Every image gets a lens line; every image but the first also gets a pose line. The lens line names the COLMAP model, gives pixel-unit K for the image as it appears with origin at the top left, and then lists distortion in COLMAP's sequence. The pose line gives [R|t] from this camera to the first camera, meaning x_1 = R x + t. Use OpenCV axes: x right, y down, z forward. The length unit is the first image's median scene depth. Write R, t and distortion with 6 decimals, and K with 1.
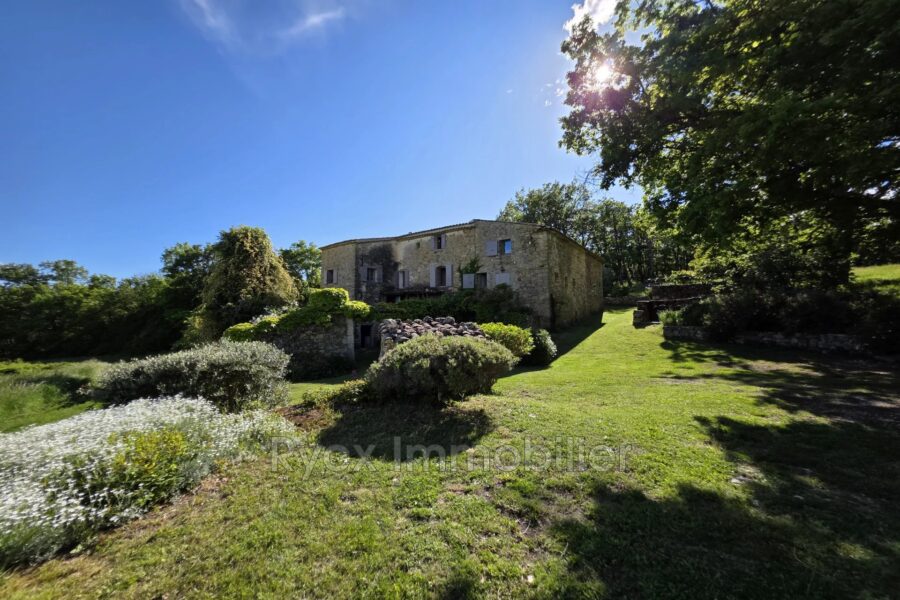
lens RADIAL K [[357.9, 0, 451.3], [0, 357.9, 296.2], [0, 0, 1]] dist [0.002158, 0.000335]
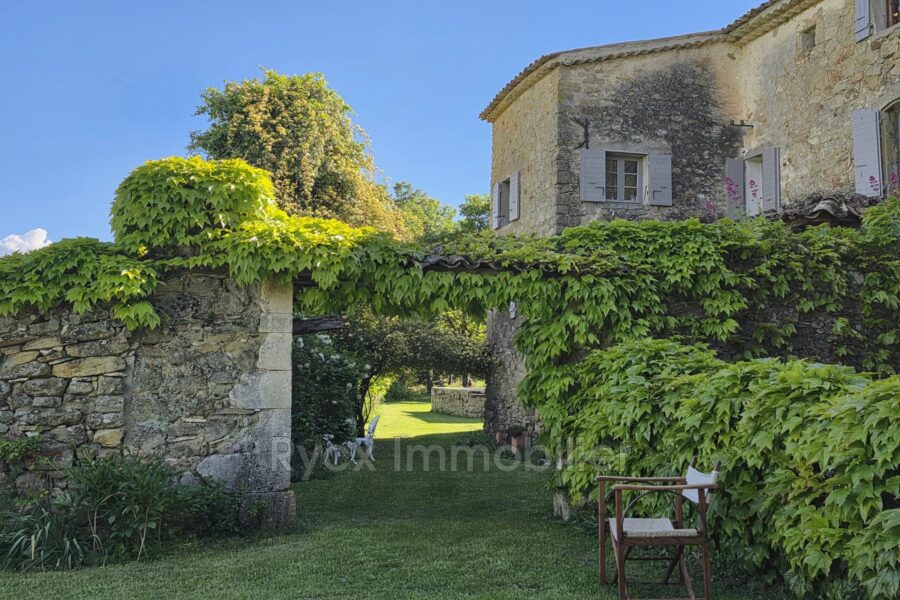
lens RADIAL K [[930.4, 0, 442.0], [0, 930.4, 271.0], [0, 0, 1]] dist [0.054455, 0.000000]
pose [[0.805628, -0.050984, -0.590223, 0.080511], [0.020976, 0.998120, -0.057587, 0.049987], [0.592050, 0.034013, 0.805183, 0.361426]]
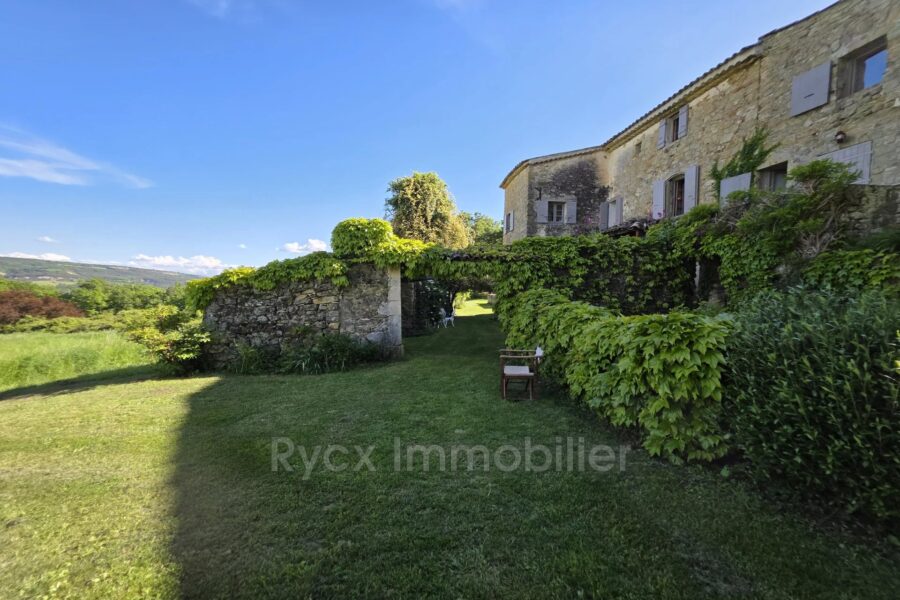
lens RADIAL K [[357.9, 0, 450.5], [0, 357.9, 305.5], [0, 0, 1]] dist [0.002158, 0.000335]
pose [[0.716660, 0.049075, -0.695694, 0.104136], [0.033102, 0.994003, 0.104218, 0.036330], [0.696636, -0.097718, 0.710738, 0.394412]]
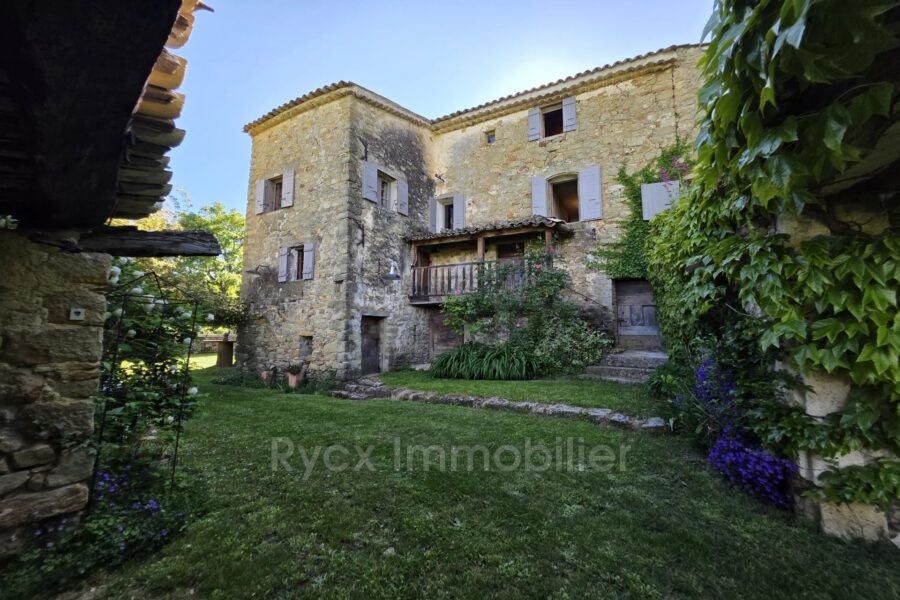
lens RADIAL K [[357.9, 0, 449.4], [0, 357.9, 291.6], [0, 0, 1]] dist [0.002158, 0.000335]
pose [[0.985959, 0.021031, 0.165658, -0.221936], [-0.015207, 0.999223, -0.036352, 0.068167], [-0.166294, 0.033322, 0.985513, 0.615020]]
